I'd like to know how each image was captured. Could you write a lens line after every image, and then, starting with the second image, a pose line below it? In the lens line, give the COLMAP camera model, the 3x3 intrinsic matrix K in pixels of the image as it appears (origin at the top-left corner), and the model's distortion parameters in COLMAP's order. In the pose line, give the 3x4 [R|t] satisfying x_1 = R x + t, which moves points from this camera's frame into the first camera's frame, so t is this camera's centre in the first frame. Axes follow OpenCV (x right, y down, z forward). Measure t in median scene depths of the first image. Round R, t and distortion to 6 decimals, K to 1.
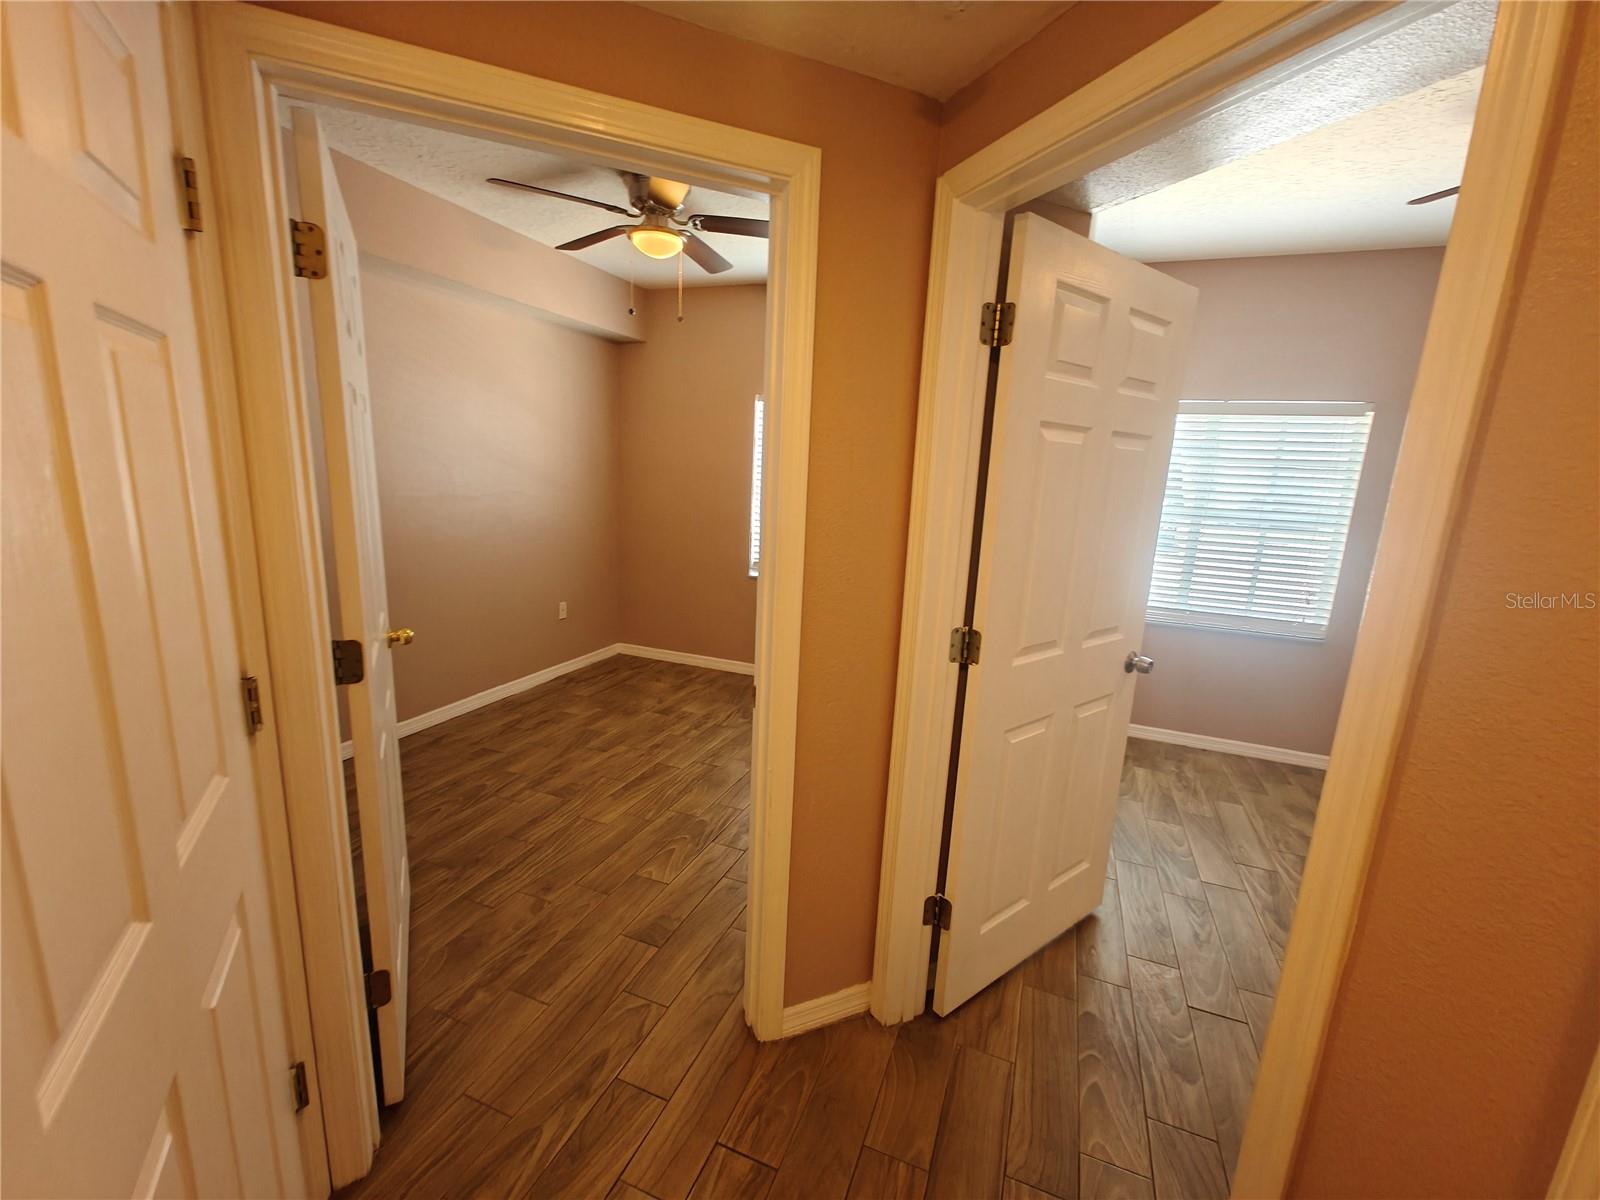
lens RADIAL K [[673.4, 0, 799.8], [0, 673.4, 603.0], [0, 0, 1]] dist [0.003896, -0.000712]
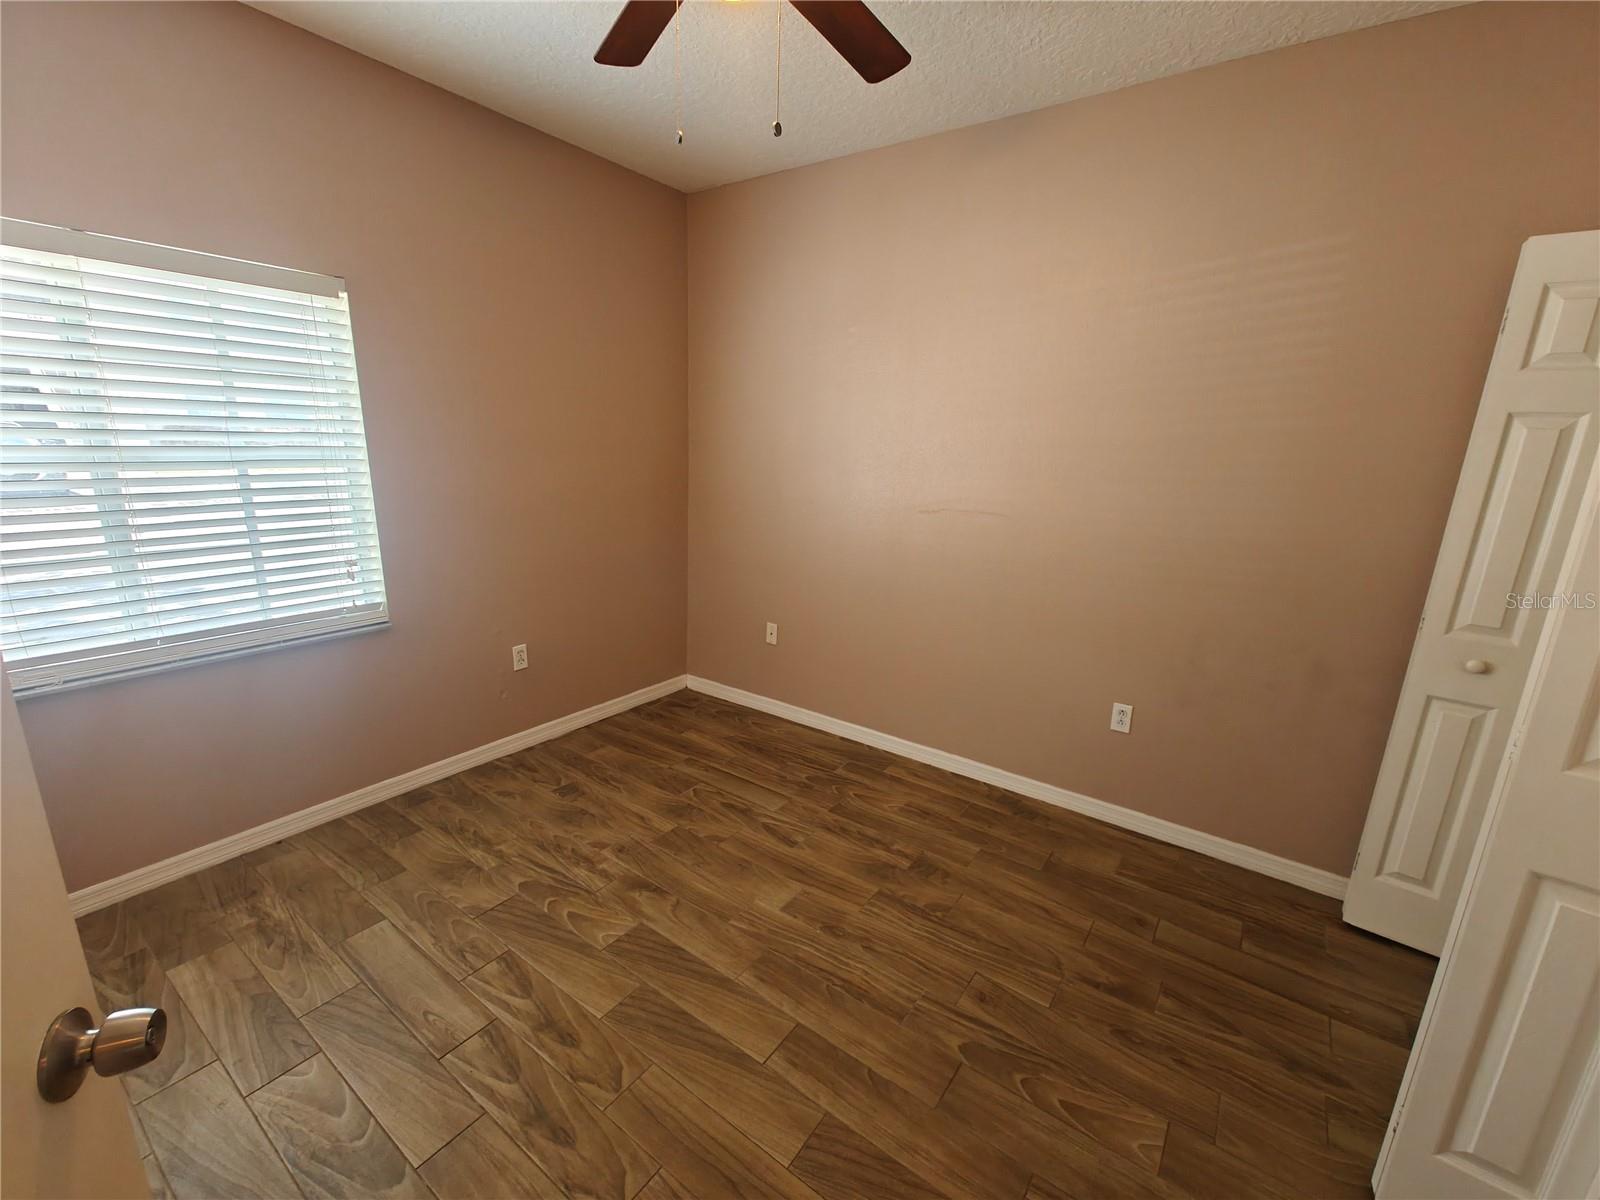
lens RADIAL K [[681.0, 0, 798.6], [0, 681.0, 609.9], [0, 0, 1]] dist [0.002280, -0.000167]
pose [[0.249936, -0.279067, 0.927175, 0.223167], [0.177769, 0.954514, 0.239375, -0.057315], [-0.951804, 0.104995, 0.288177, 0.386359]]
